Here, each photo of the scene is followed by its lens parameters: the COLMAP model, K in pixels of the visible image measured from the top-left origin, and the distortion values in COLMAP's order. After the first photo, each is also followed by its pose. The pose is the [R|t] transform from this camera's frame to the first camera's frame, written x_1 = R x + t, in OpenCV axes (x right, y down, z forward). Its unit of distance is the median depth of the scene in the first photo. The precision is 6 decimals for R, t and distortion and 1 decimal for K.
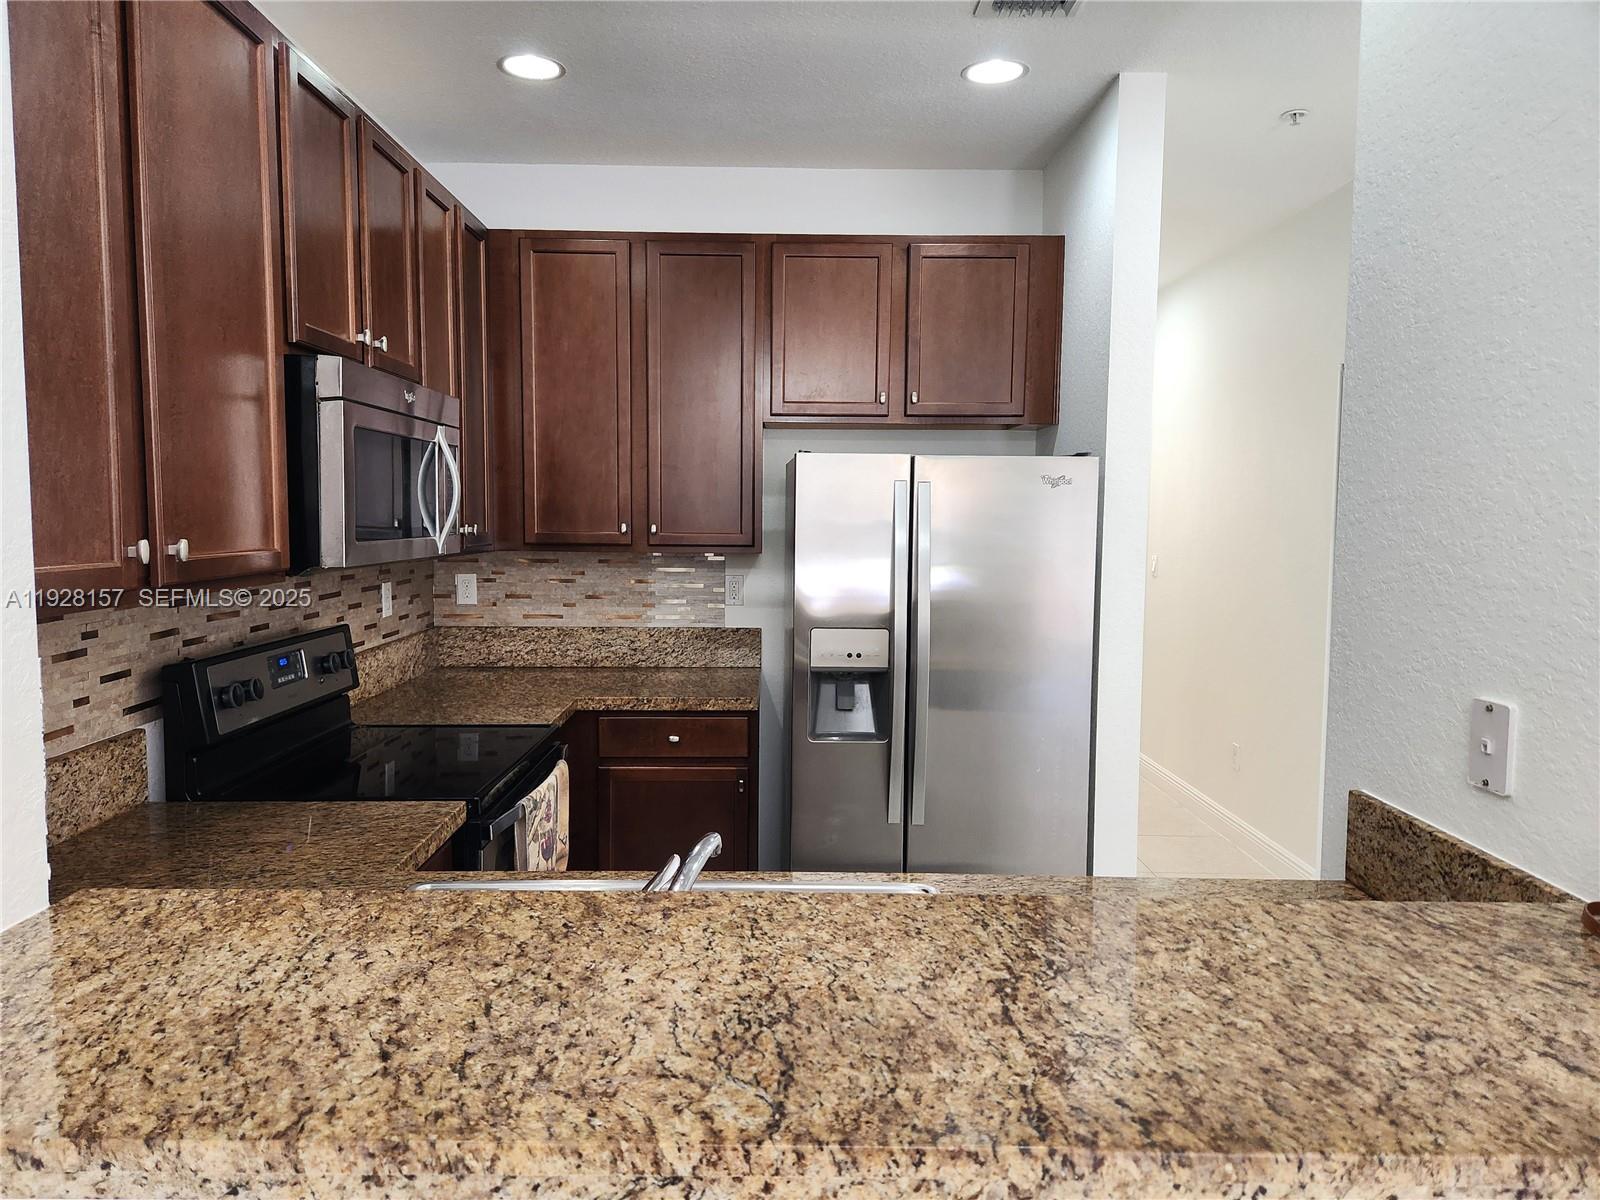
lens RADIAL K [[1081.3, 0, 797.5], [0, 1081.3, 590.1], [0, 0, 1]] dist [0.039925, -0.009765]
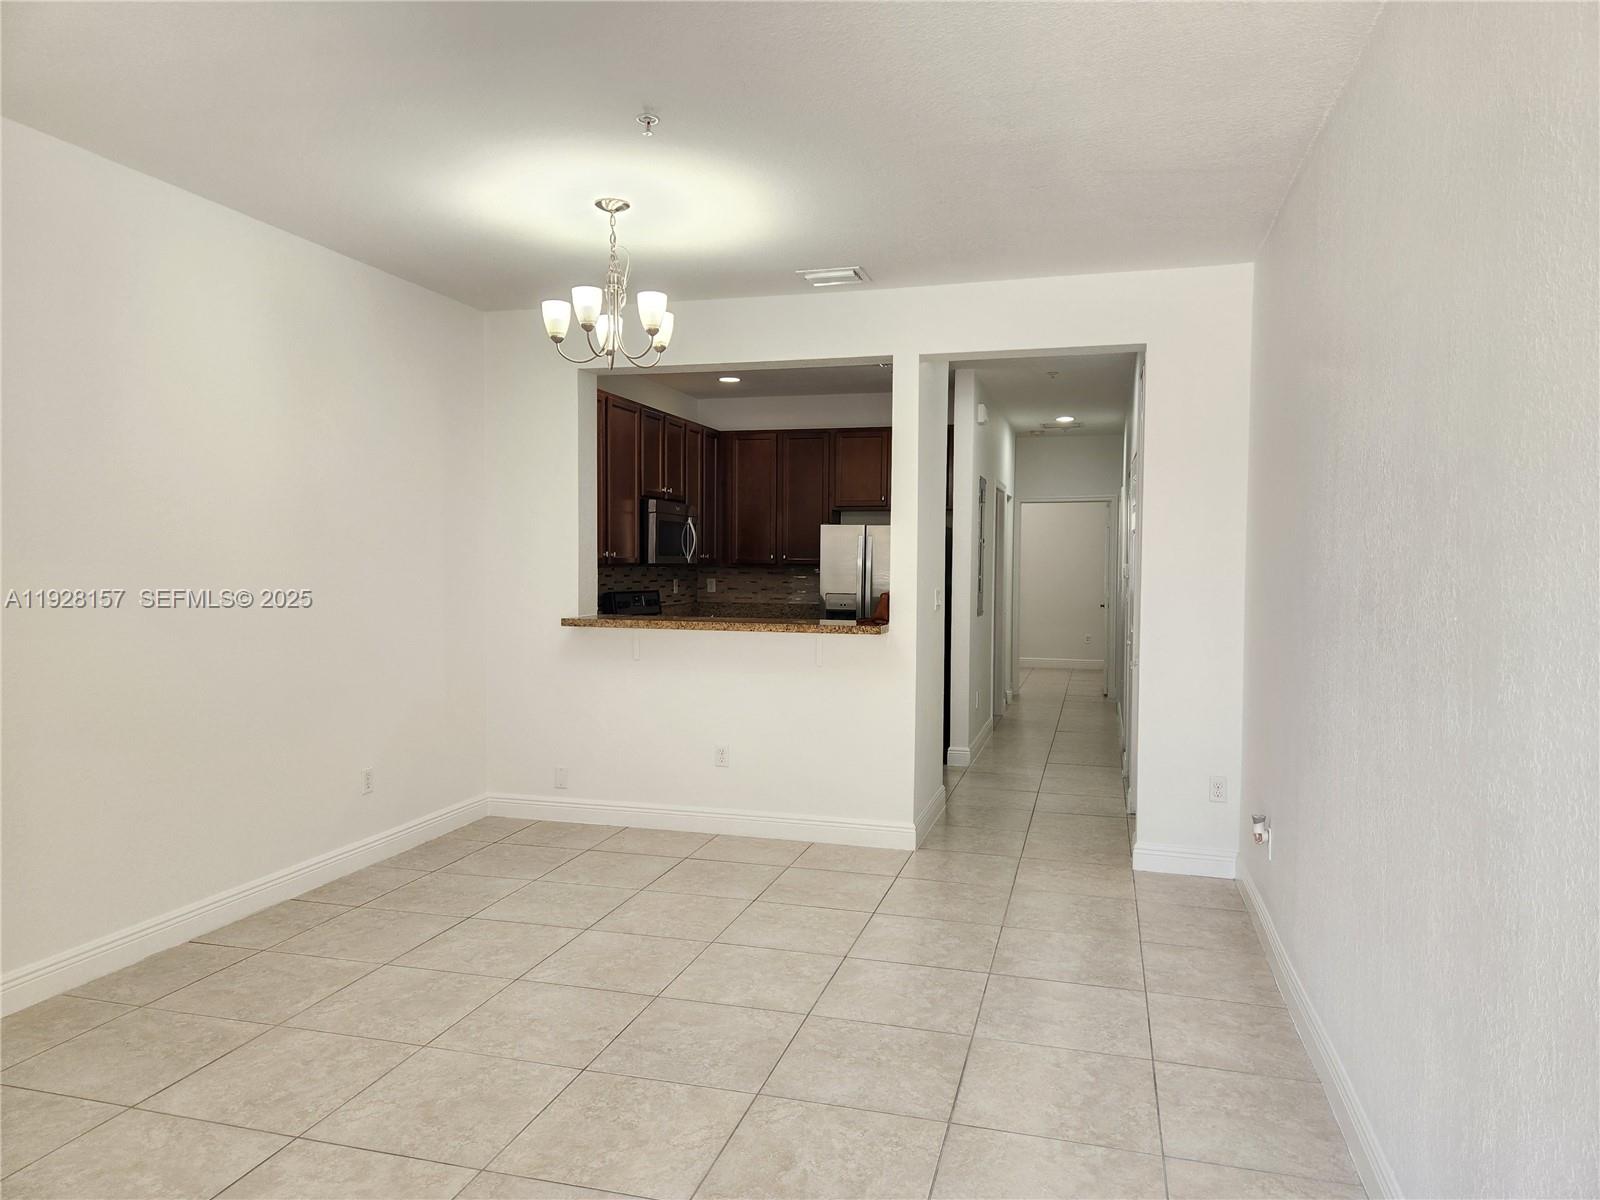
lens RADIAL K [[1081.3, 0, 800.3], [0, 1081.3, 600.3], [0, 0, 1]] dist [0.039925, -0.009765]
pose [[0.958239, 0.009743, -0.285801, 0.558837], [-0.021195, 0.999090, -0.037003, 0.119520], [0.285181, 0.041516, 0.957574, -1.187577]]
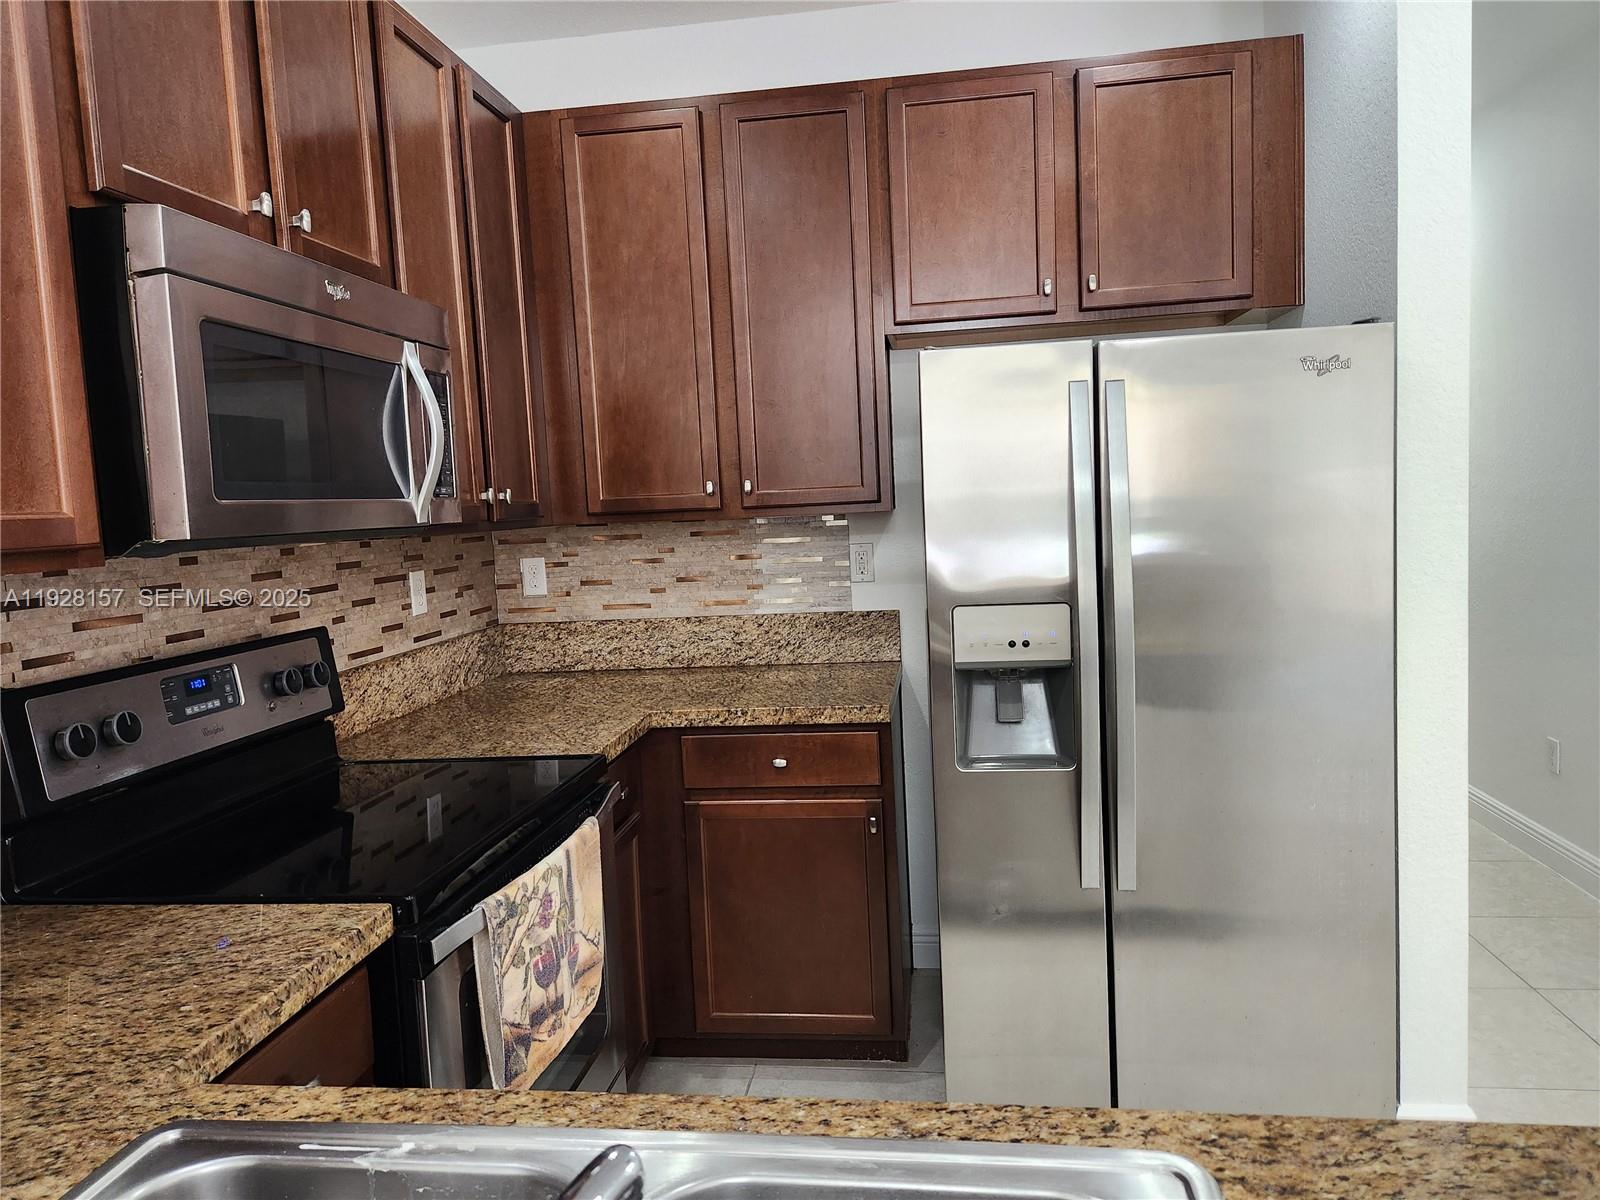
lens RADIAL K [[1081.3, 0, 807.1], [0, 1081.3, 588.4], [0, 0, 1]] dist [0.039925, -0.009765]
pose [[0.987388, -0.043813, -0.152135, 0.021611], [0.045715, 0.998914, 0.009020, 0.010990], [0.151575, -0.015861, 0.988319, 0.253271]]
